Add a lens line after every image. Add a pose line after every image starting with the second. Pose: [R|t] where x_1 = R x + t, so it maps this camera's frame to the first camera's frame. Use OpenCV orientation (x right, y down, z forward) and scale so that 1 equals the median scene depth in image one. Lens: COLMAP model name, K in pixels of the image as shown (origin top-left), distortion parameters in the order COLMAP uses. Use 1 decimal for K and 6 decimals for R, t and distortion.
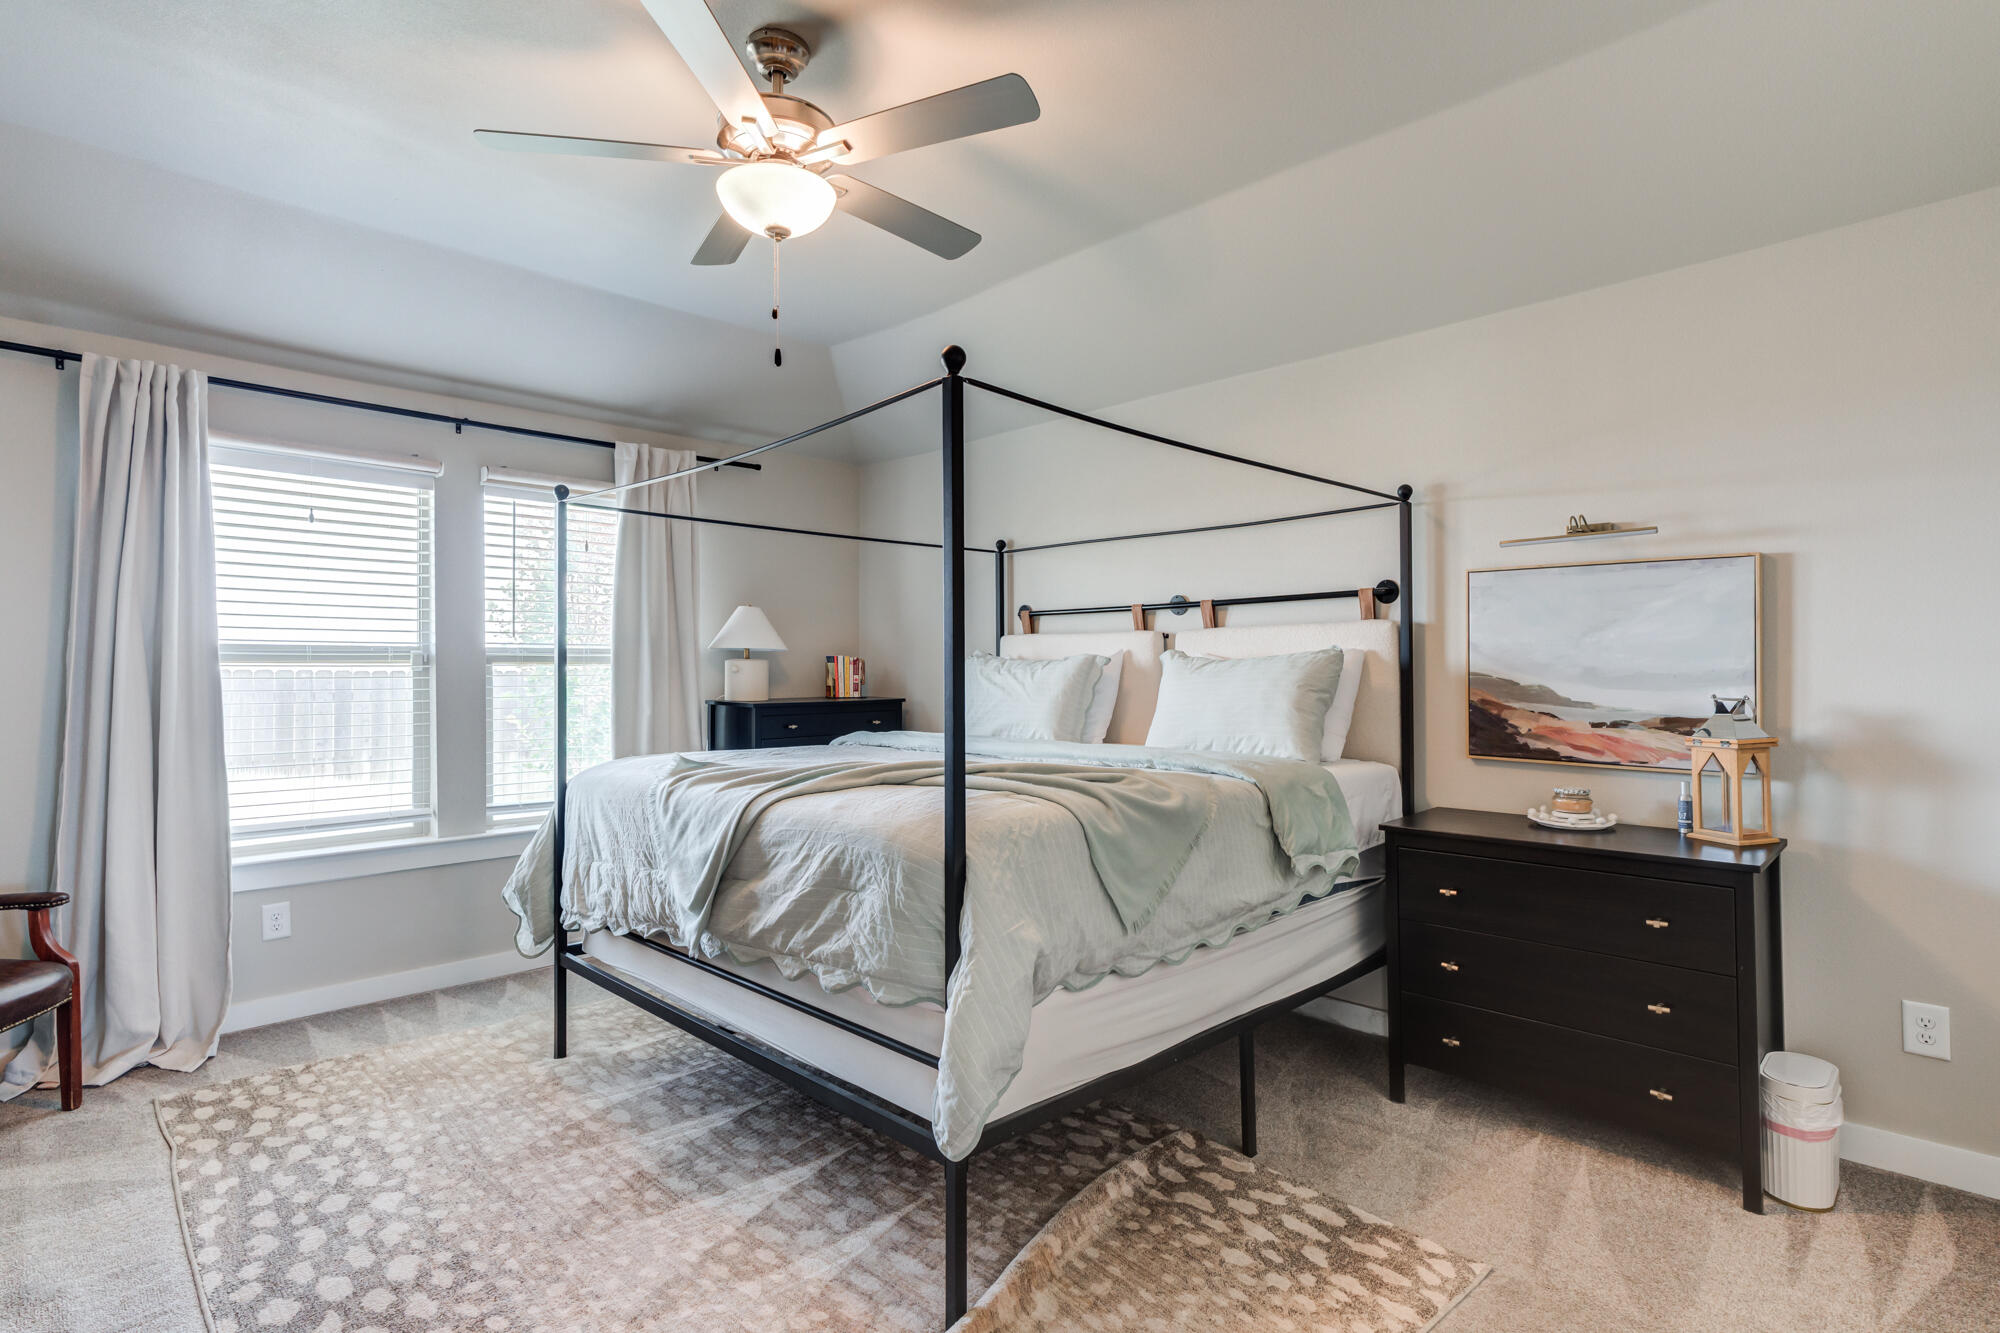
lens RADIAL K [[999.2, 0, 1000.0], [0, 999.2, 684.3], [0, 0, 1]] dist [0.000278, 0.000060]
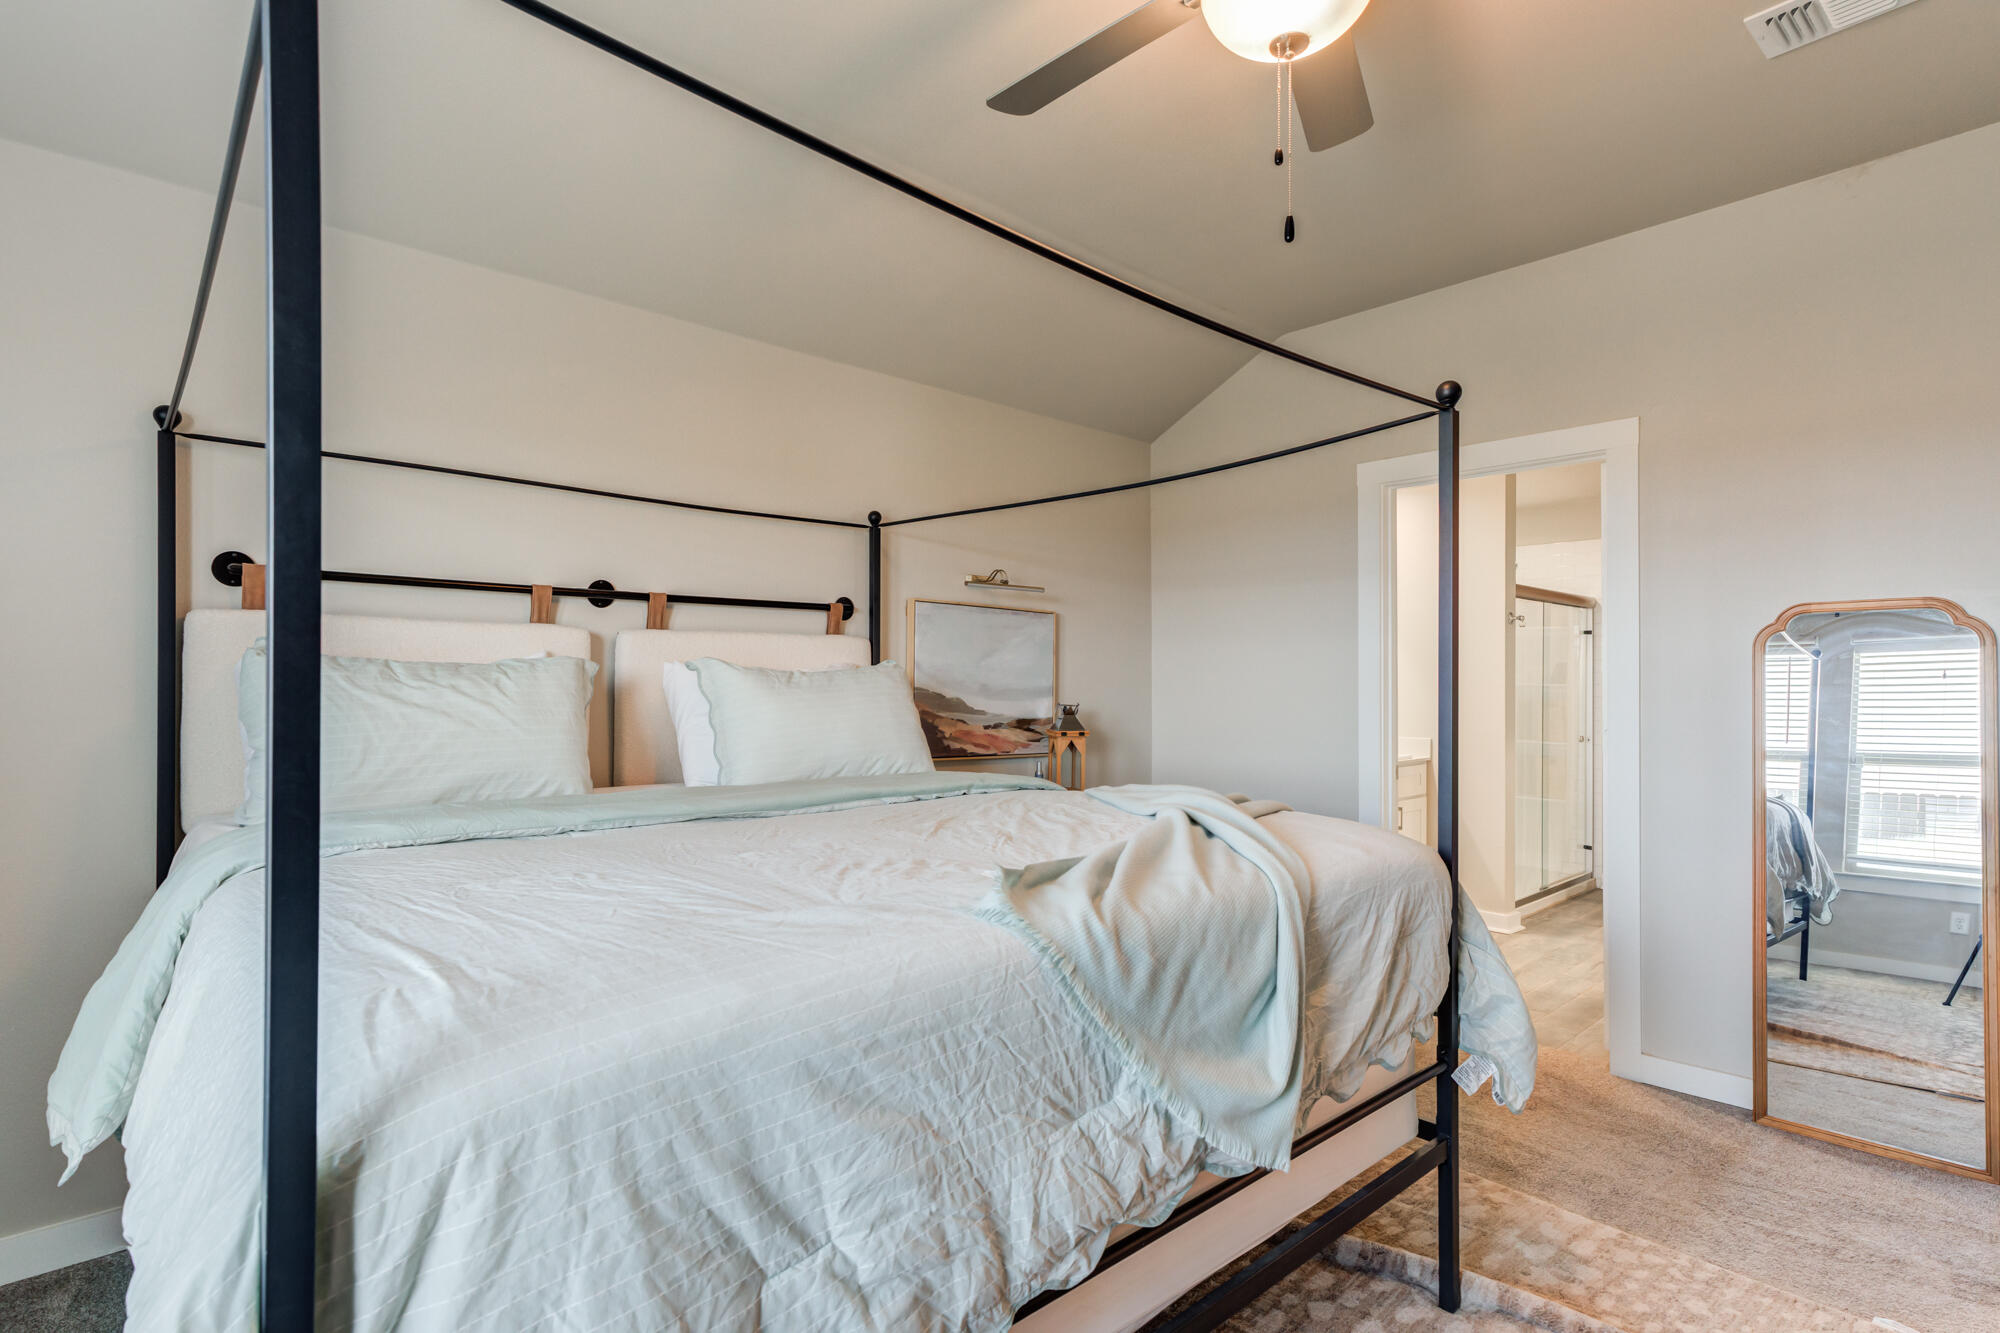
lens RADIAL K [[999.2, 0, 1000.0], [0, 999.2, 684.3], [0, 0, 1]] dist [0.000278, 0.000060]
pose [[0.041699, 0.003766, 0.999123, -0.714145], [0.006149, 0.999973, -0.004026, -0.010799], [-0.999111, 0.006312, 0.041674, 0.898558]]
